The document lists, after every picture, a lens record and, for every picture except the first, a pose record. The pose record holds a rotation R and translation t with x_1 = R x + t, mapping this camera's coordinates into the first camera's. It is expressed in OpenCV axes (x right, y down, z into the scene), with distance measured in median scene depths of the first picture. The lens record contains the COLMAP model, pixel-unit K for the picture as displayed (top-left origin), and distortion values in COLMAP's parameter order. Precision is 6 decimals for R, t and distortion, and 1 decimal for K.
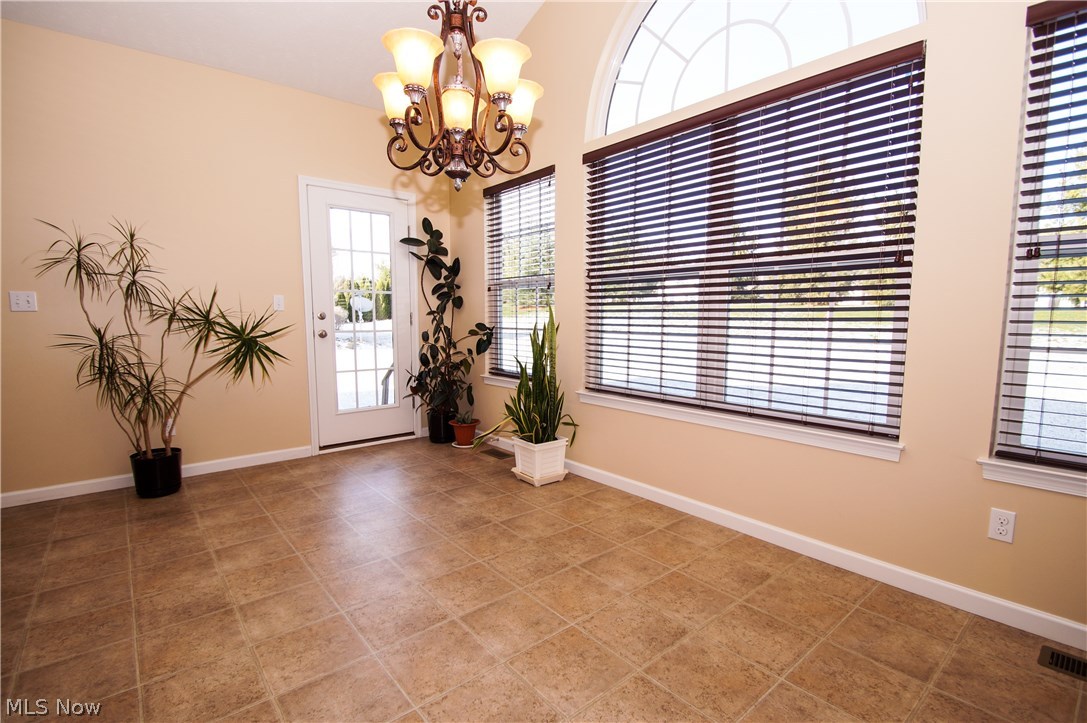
lens RADIAL K [[499.0, 0, 525.6], [0, 499.0, 363.0], [0, 0, 1]] dist [0.010243, -0.017083]
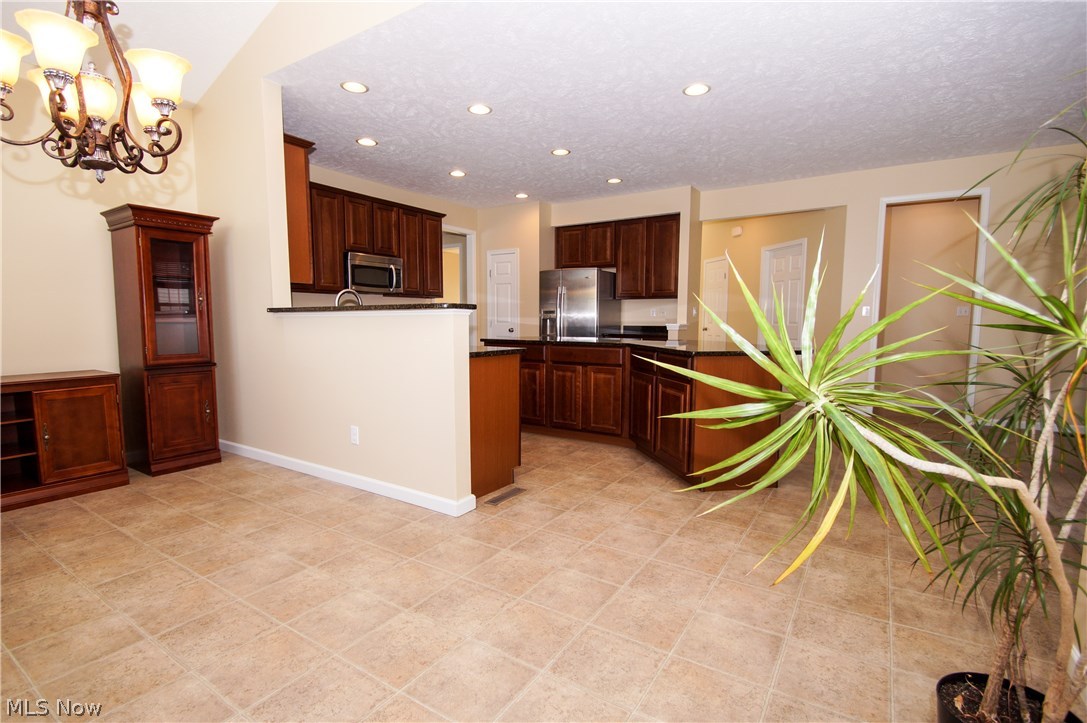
lens RADIAL K [[518.1, 0, 539.8], [0, 518.1, 363.6], [0, 0, 1]] dist [0.019682, -0.019230]
pose [[-0.953946, 0.026284, -0.298826, -0.395874], [-0.028919, 0.983457, 0.178821, -0.133913], [0.298583, 0.179227, -0.937404, 1.435829]]
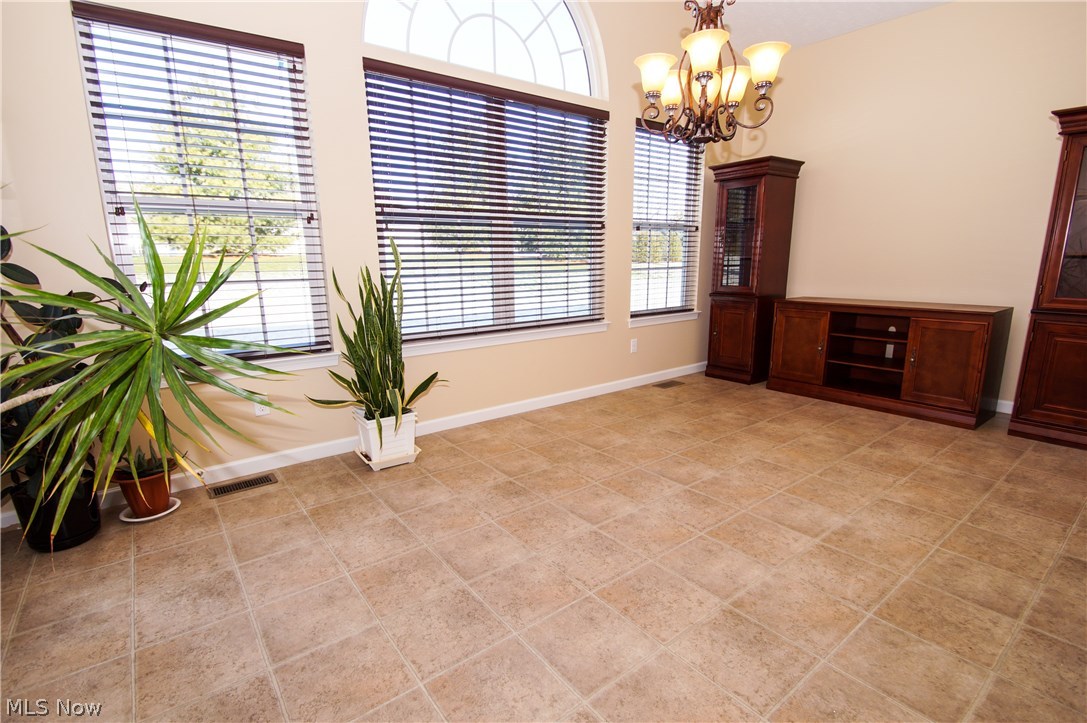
lens RADIAL K [[518.1, 0, 539.8], [0, 518.1, 363.6], [0, 0, 1]] dist [0.019682, -0.019230]
pose [[0.035823, -0.201471, 0.978839, -1.007790], [0.110562, 0.974254, 0.196481, -0.083562], [-0.993223, 0.101184, 0.057176, 0.896515]]
